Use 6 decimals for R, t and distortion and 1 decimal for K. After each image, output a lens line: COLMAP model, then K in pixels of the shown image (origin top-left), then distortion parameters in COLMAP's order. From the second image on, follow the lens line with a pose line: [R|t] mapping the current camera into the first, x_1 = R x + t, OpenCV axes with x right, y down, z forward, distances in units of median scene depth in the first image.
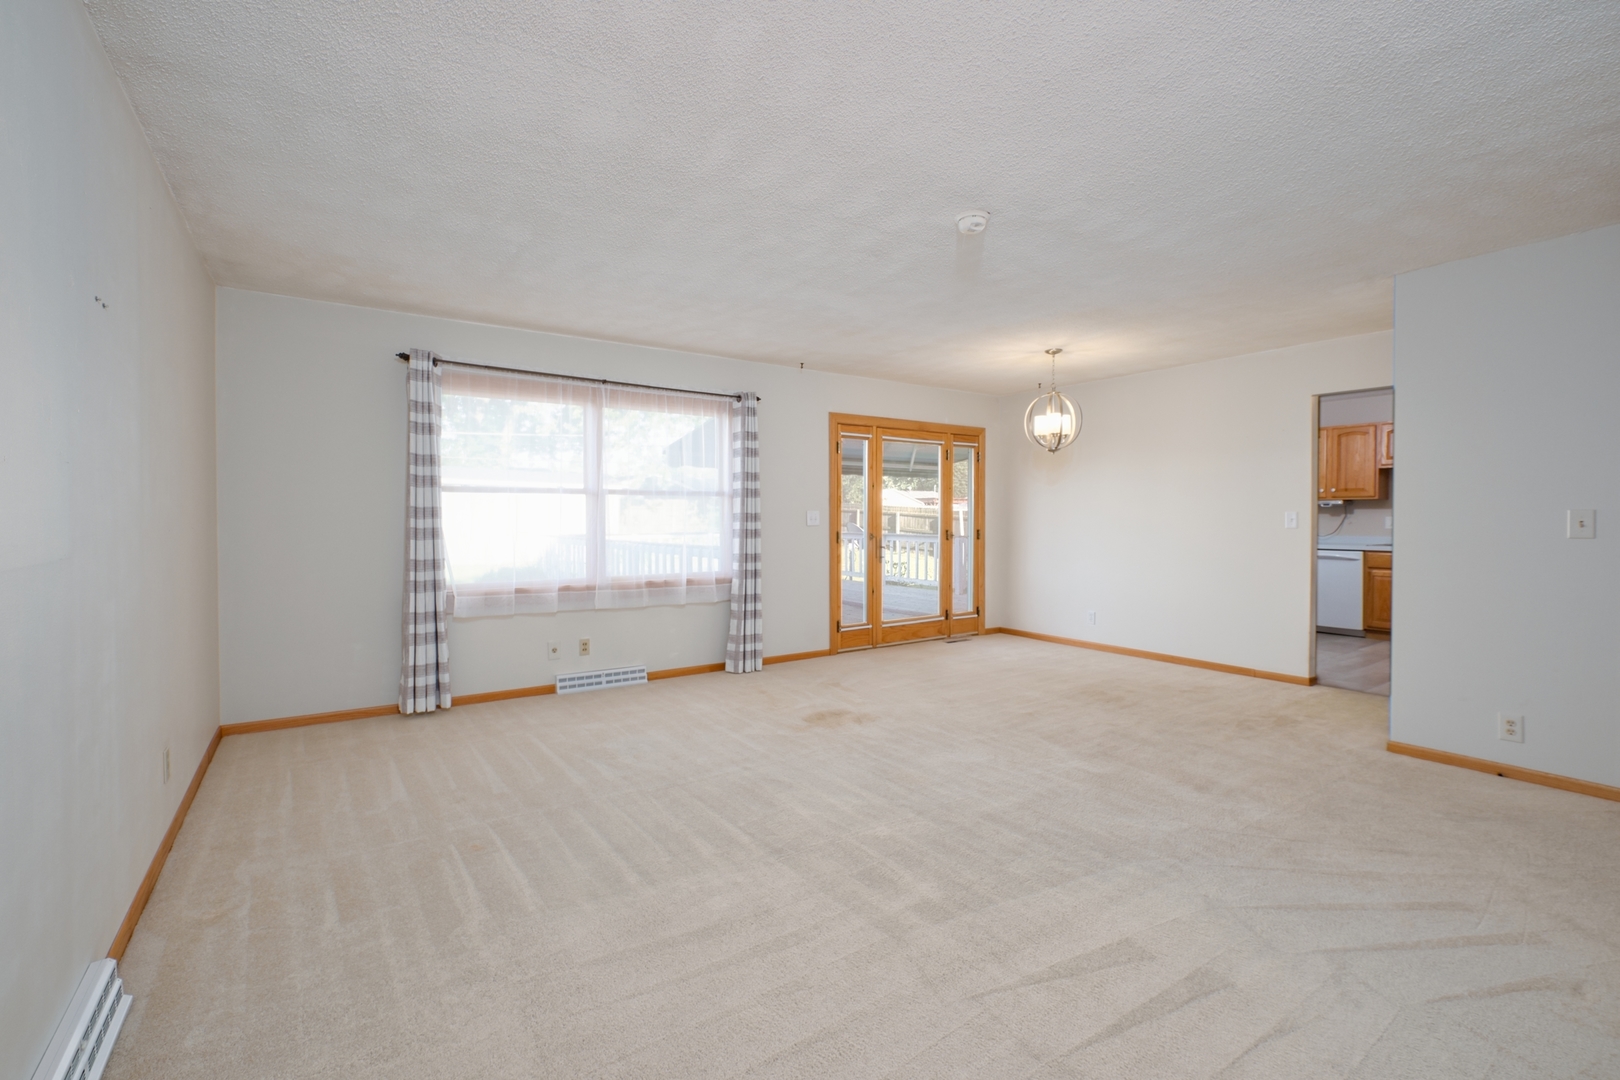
lens RADIAL K [[719.1, 0, 808.5], [0, 719.1, 529.0], [0, 0, 1]] dist [-0.002159, 0.000315]
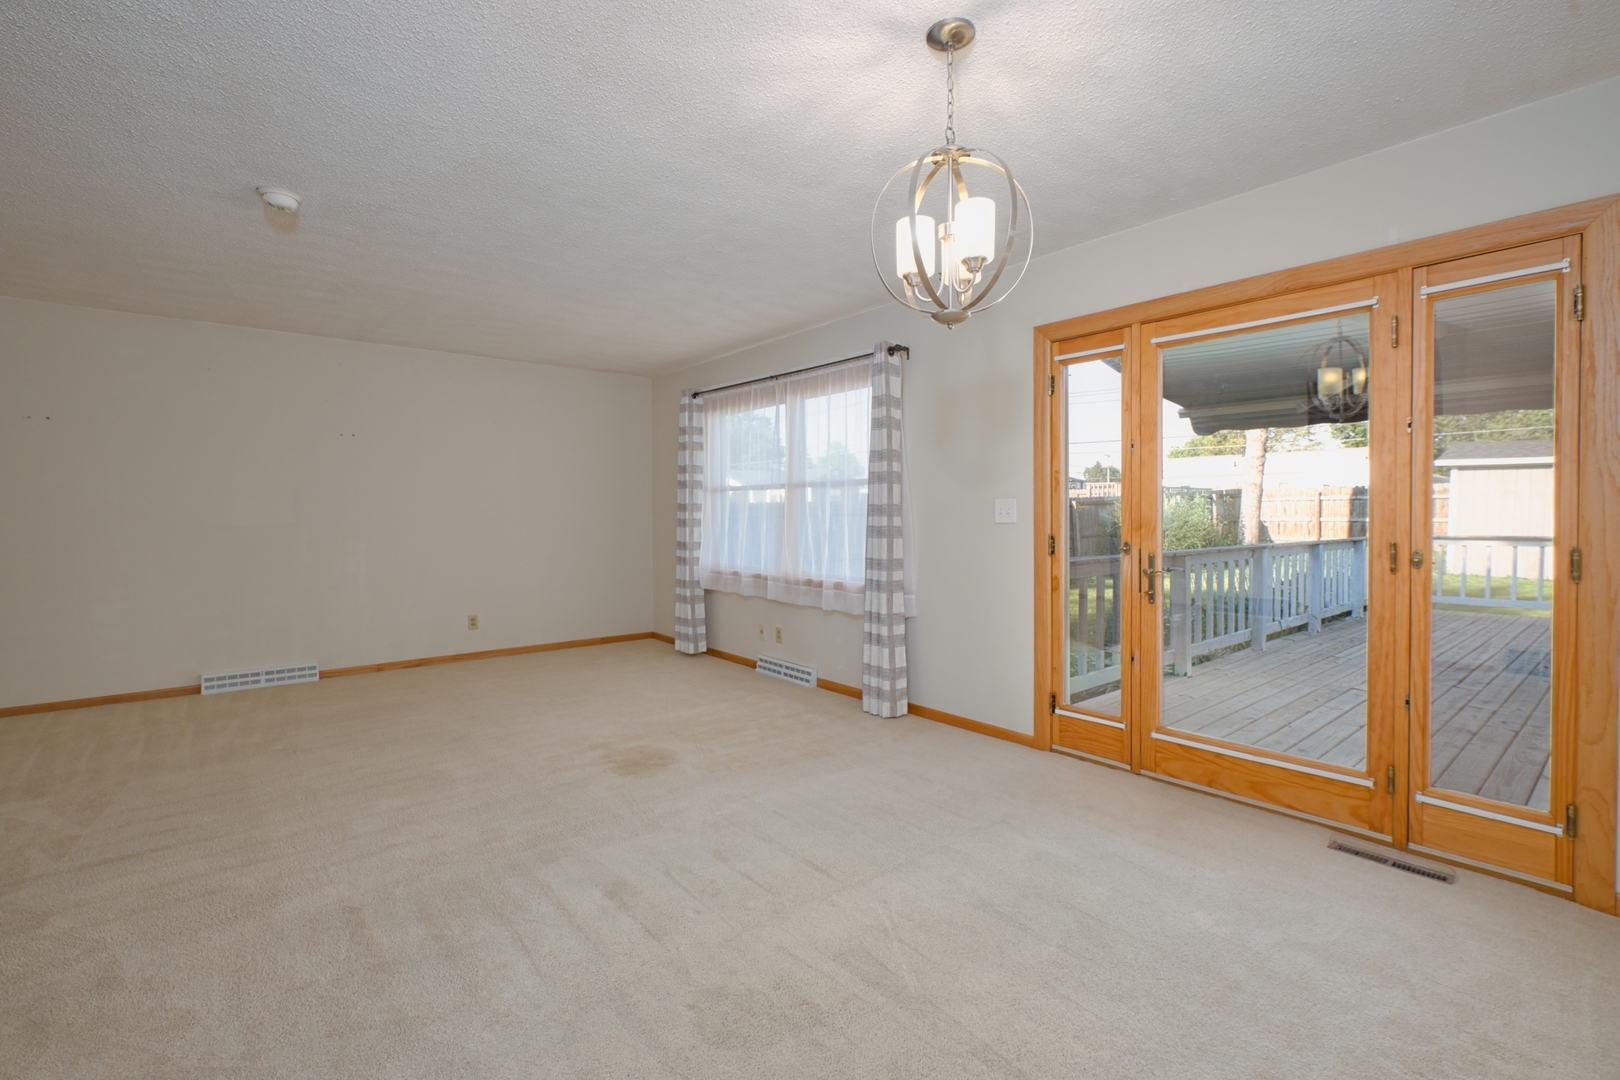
lens RADIAL K [[719.1, 0, 808.5], [0, 719.1, 529.0], [0, 0, 1]] dist [-0.002159, 0.000315]
pose [[0.087672, 0.022664, -0.995892, 0.695257], [-0.014275, 0.999667, 0.021493, -0.012036], [0.996047, 0.012332, 0.087967, 0.905558]]
